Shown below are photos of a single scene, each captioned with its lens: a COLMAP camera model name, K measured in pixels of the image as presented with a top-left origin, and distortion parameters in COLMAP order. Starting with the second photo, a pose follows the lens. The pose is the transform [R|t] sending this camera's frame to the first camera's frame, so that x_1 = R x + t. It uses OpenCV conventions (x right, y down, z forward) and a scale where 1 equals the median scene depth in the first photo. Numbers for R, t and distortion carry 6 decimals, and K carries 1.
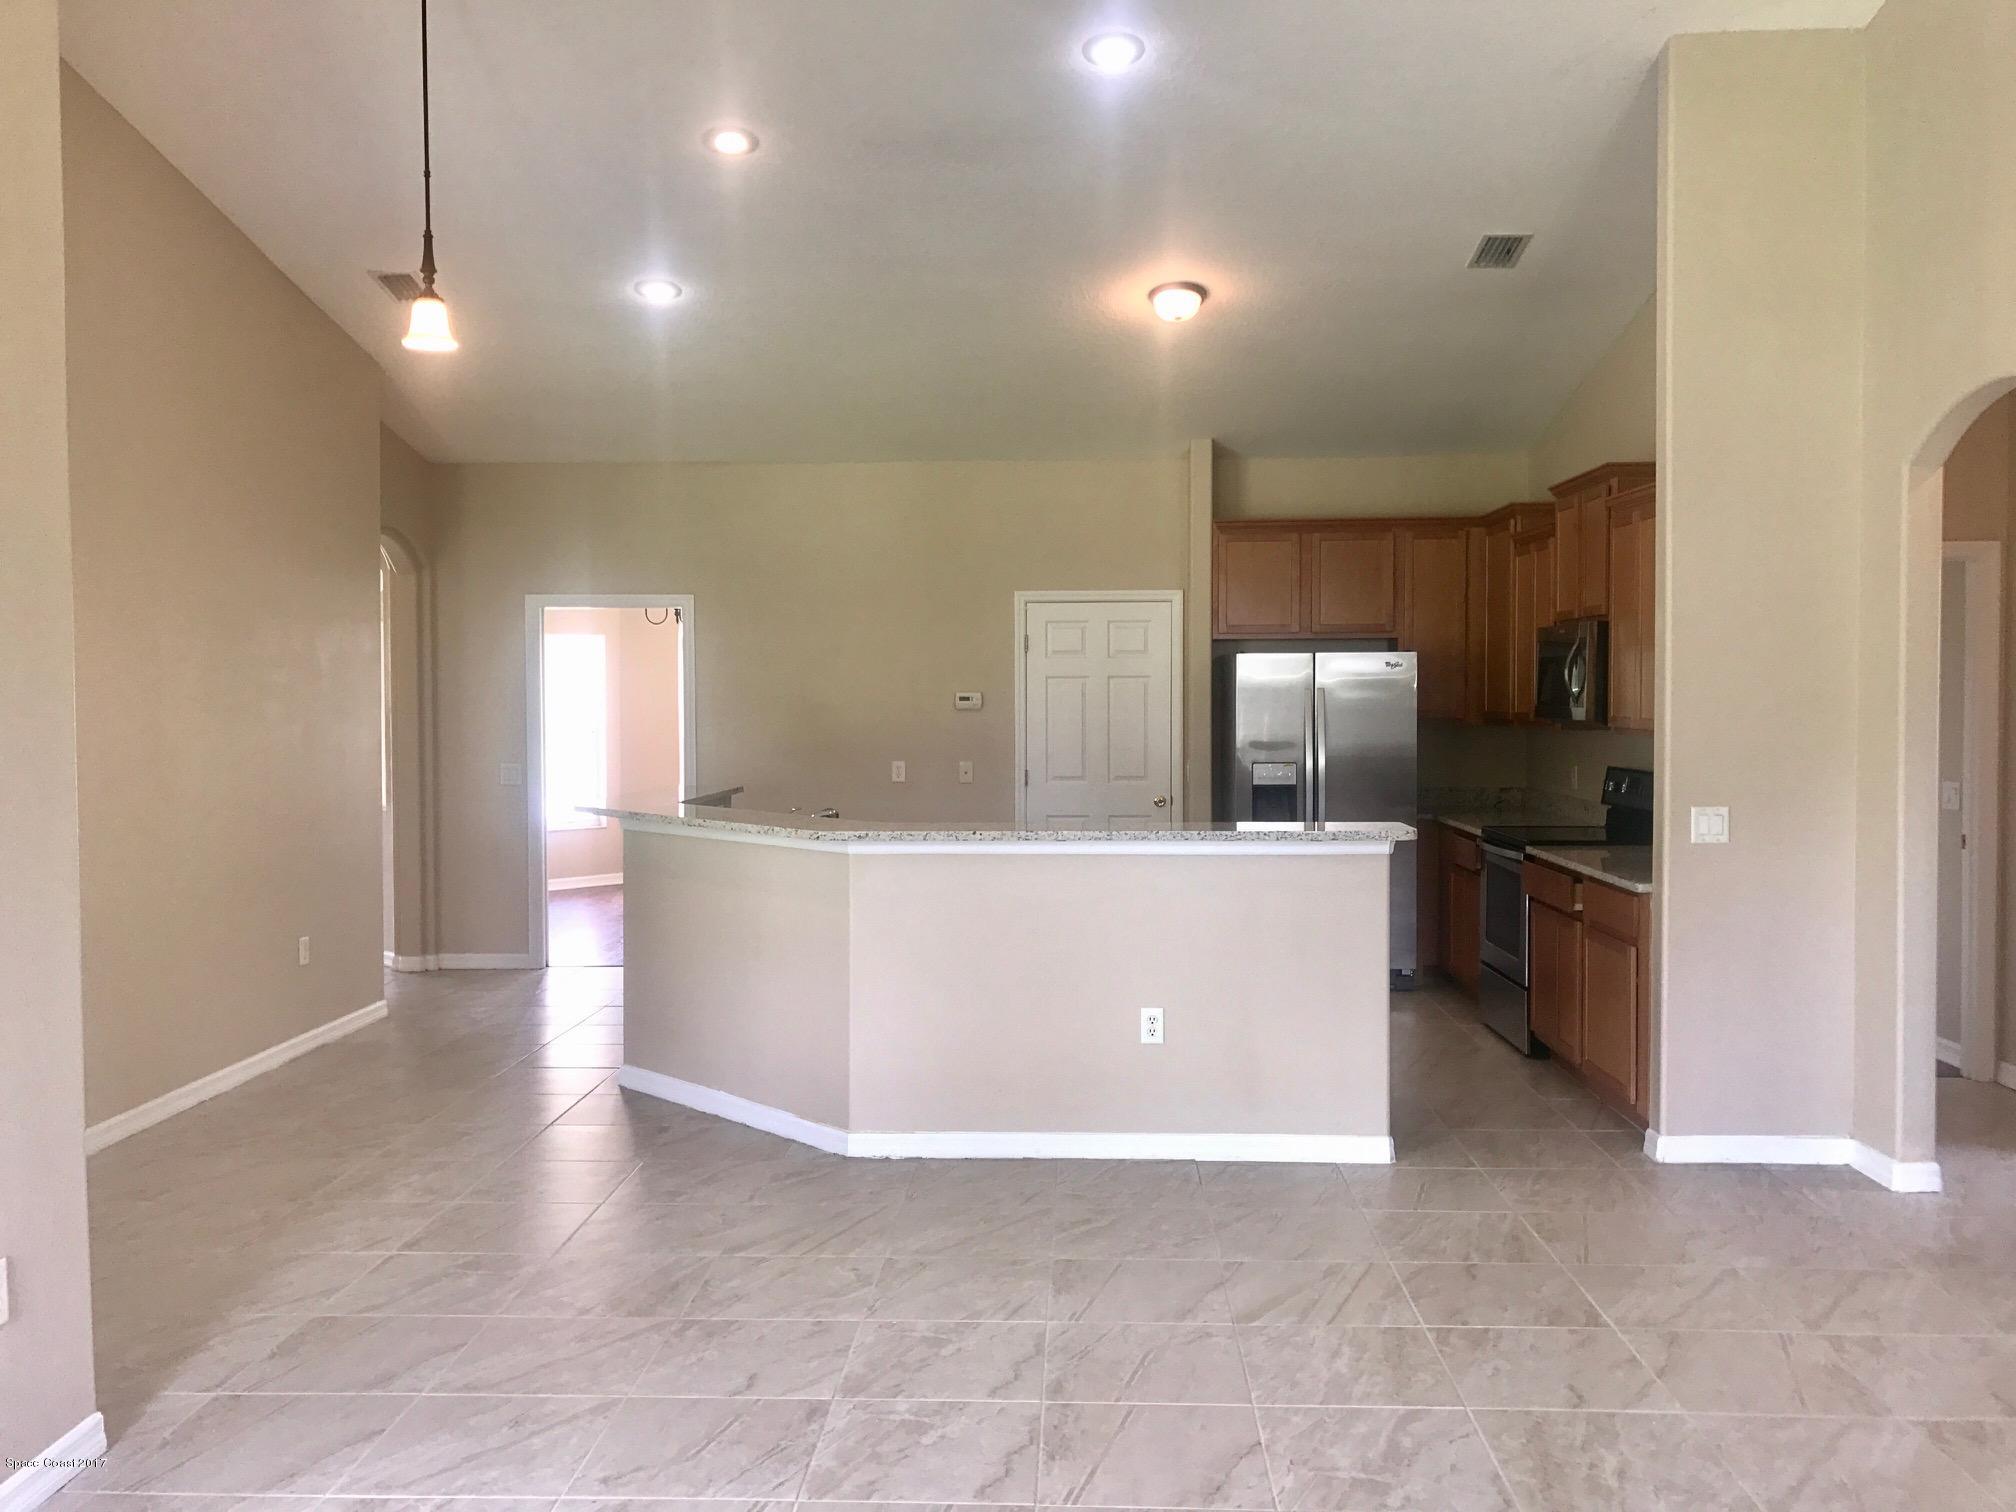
lens RADIAL K [[1646.6, 0, 1006.9], [0, 1646.6, 753.2], [0, 0, 1]] dist [0.001598, -0.018499]
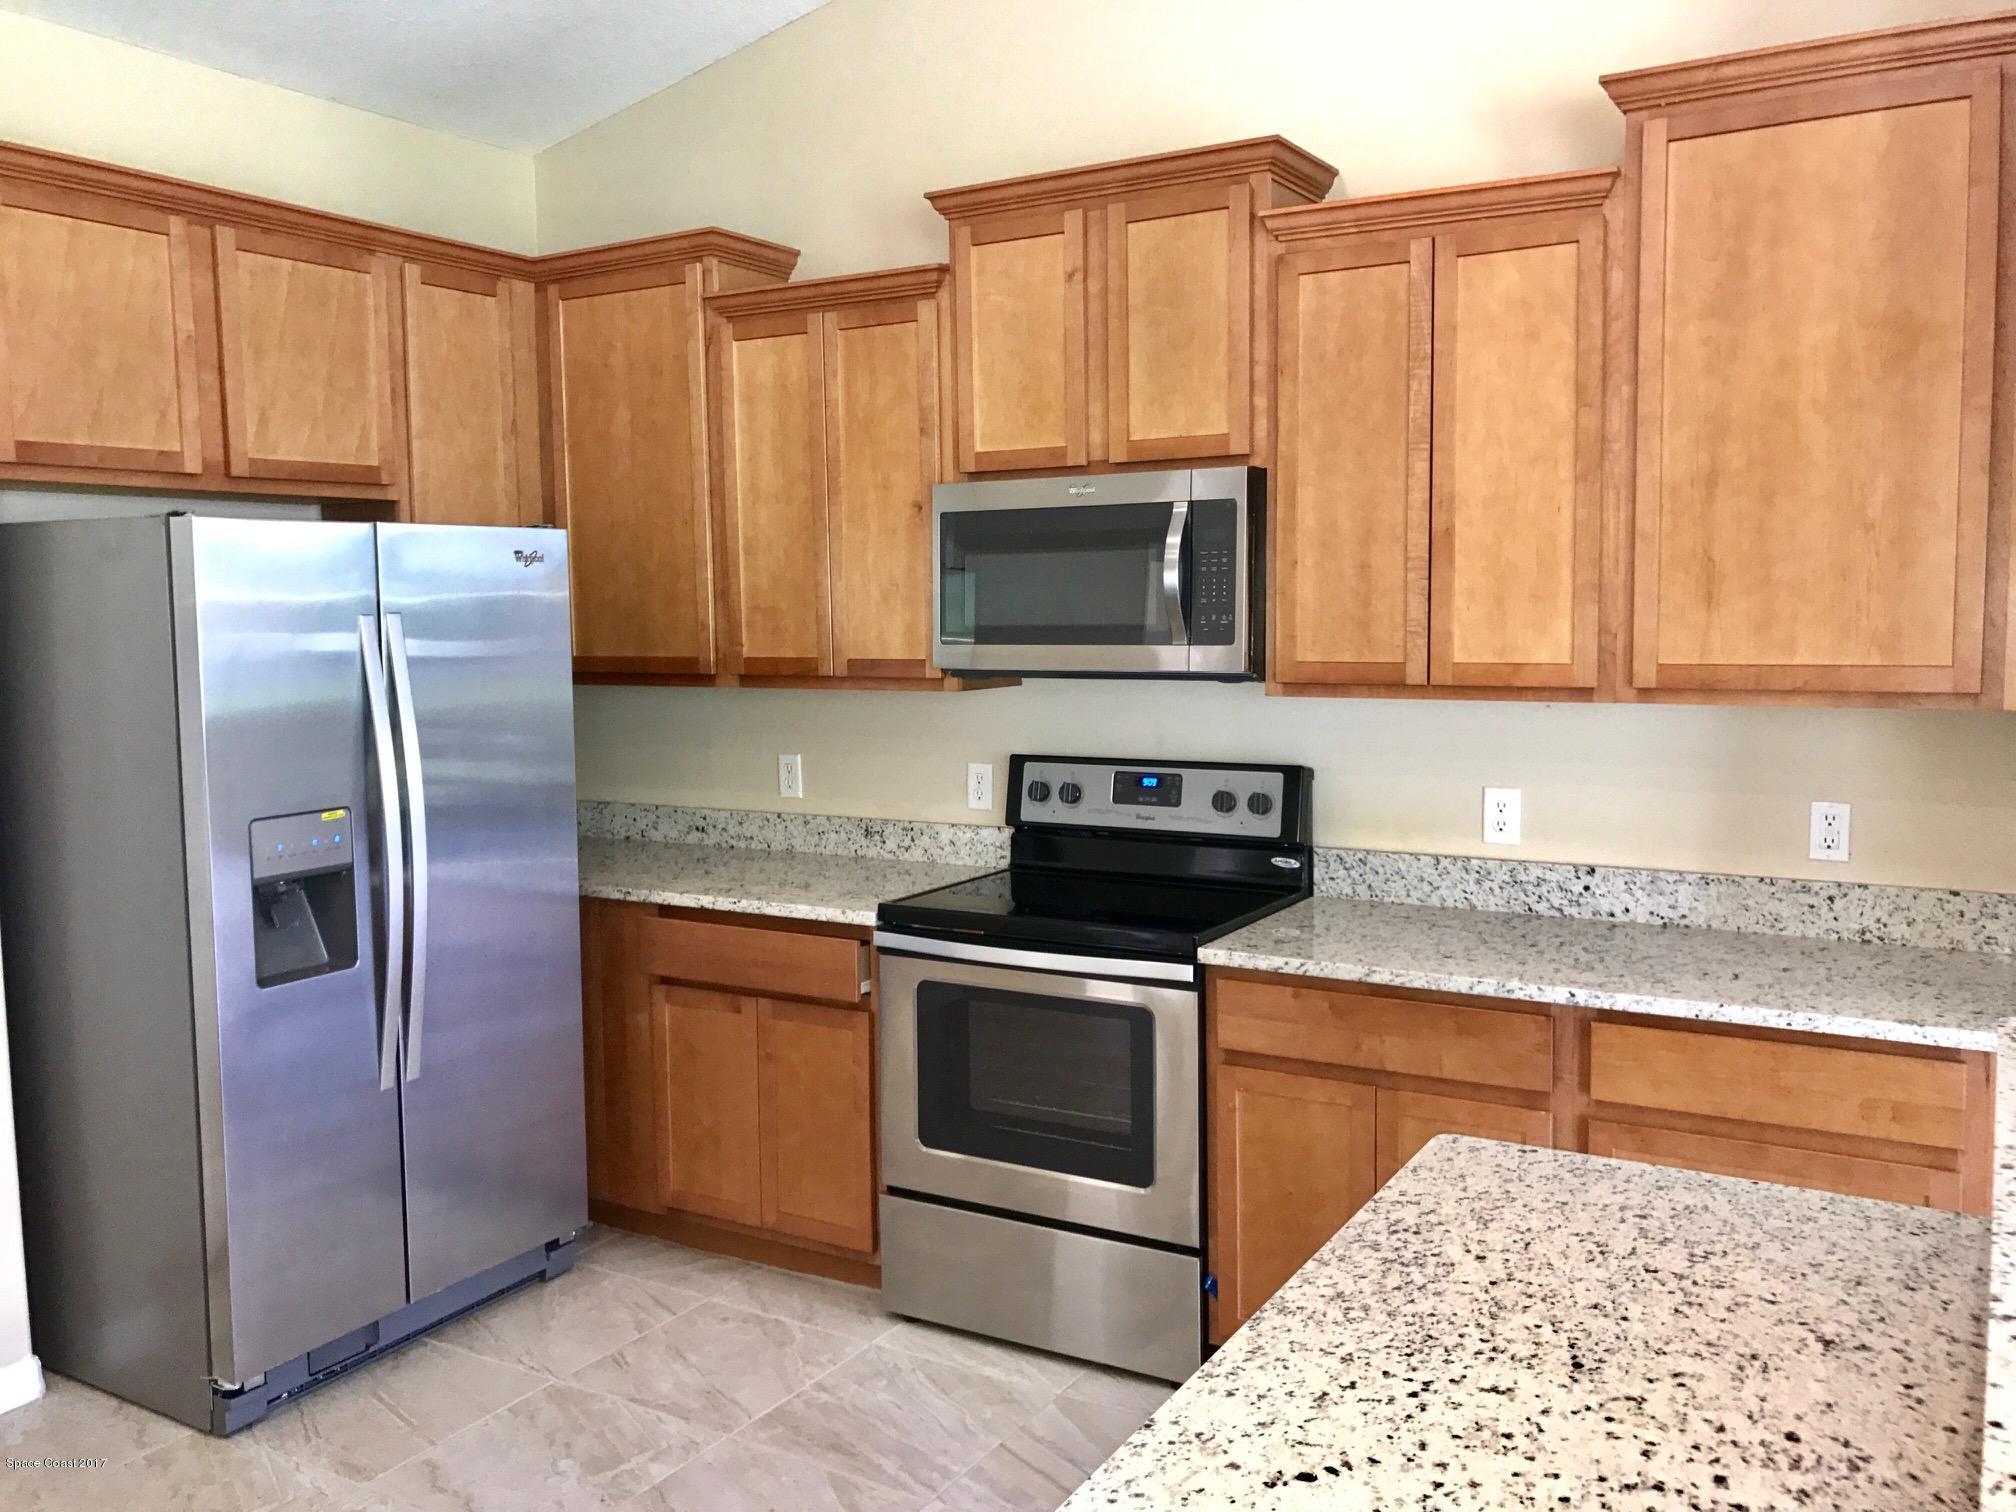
lens RADIAL K [[1646.6, 0, 1011.2], [0, 1646.6, 753.0], [0, 0, 1]] dist [0.001598, -0.018499]
pose [[0.475291, -0.087904, 0.875426, -0.088990], [0.050040, 0.996087, 0.072852, -0.027629], [-0.878404, 0.009180, 0.477830, 0.681028]]
